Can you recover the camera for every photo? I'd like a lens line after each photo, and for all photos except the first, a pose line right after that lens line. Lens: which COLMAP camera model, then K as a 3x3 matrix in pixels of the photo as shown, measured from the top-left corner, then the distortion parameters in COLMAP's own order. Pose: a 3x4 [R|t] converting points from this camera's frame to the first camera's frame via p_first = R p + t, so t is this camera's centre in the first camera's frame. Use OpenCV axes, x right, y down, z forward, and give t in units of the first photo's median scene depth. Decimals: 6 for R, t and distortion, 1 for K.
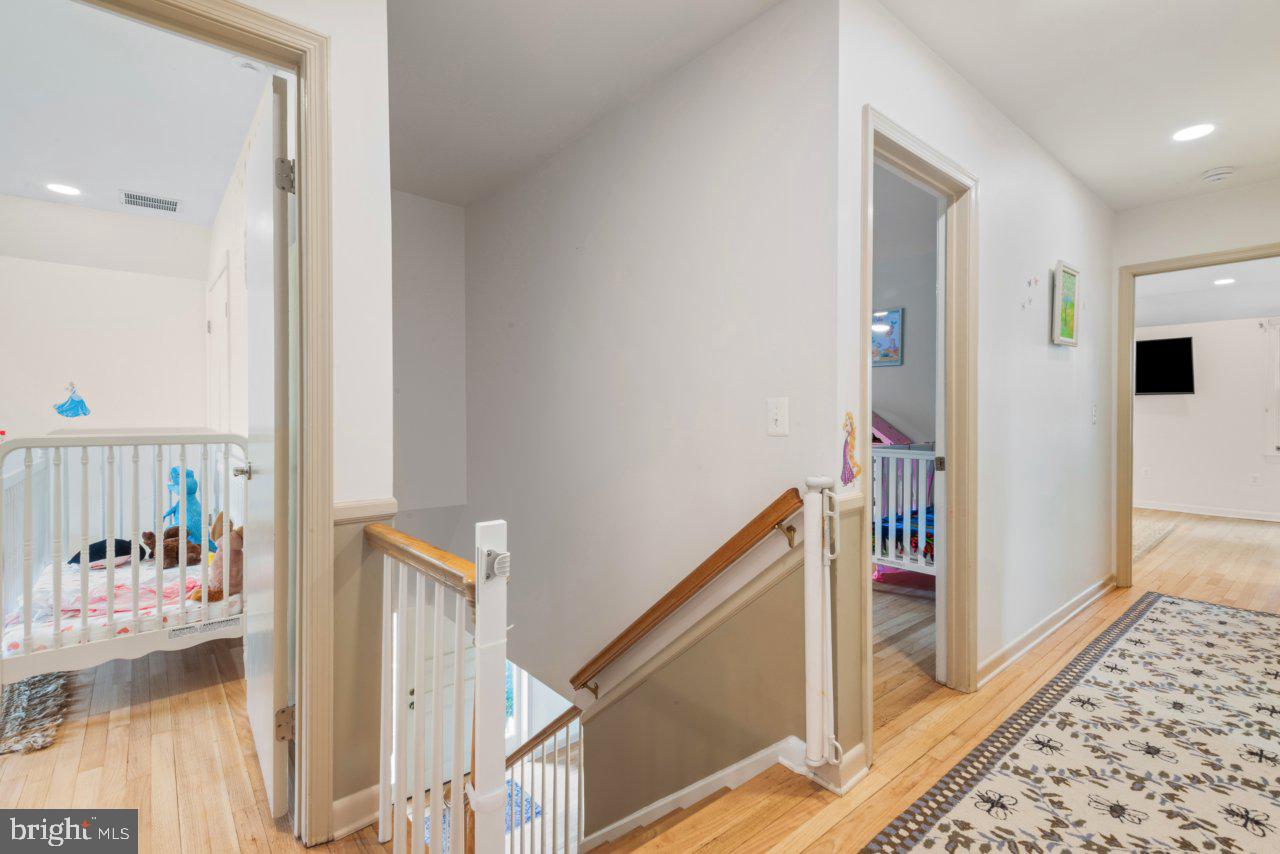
lens RADIAL K [[583.3, 0, 640.0], [0, 583.3, 427.0], [0, 0, 1]] dist [0.000608, 0.000025]
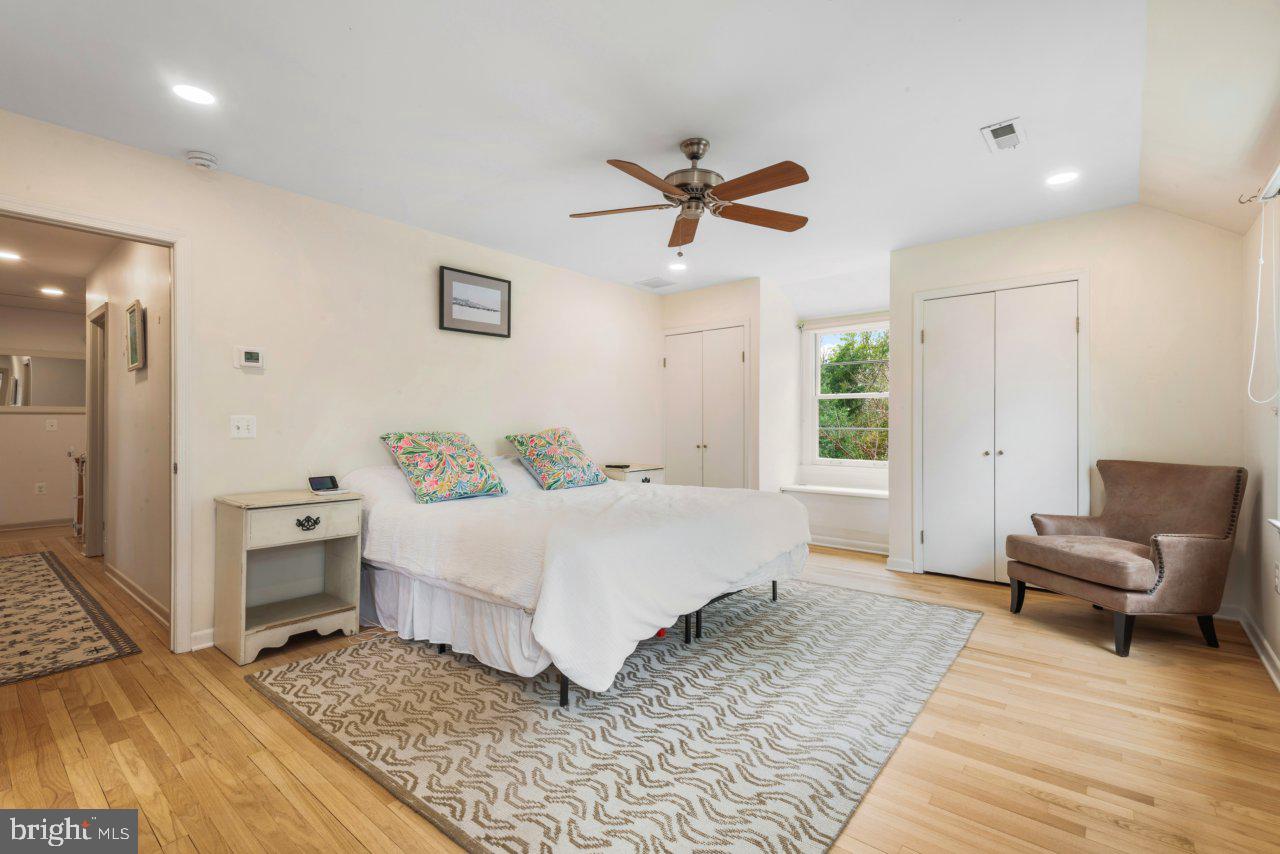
lens RADIAL K [[583.3, 0, 640.0], [0, 583.3, 427.0], [0, 0, 1]] dist [0.000608, 0.000025]
pose [[0.194504, -0.009044, -0.980860, 2.194951], [-0.007259, 0.999917, -0.010660, -0.008094], [0.980875, 0.009193, 0.194422, 1.868429]]
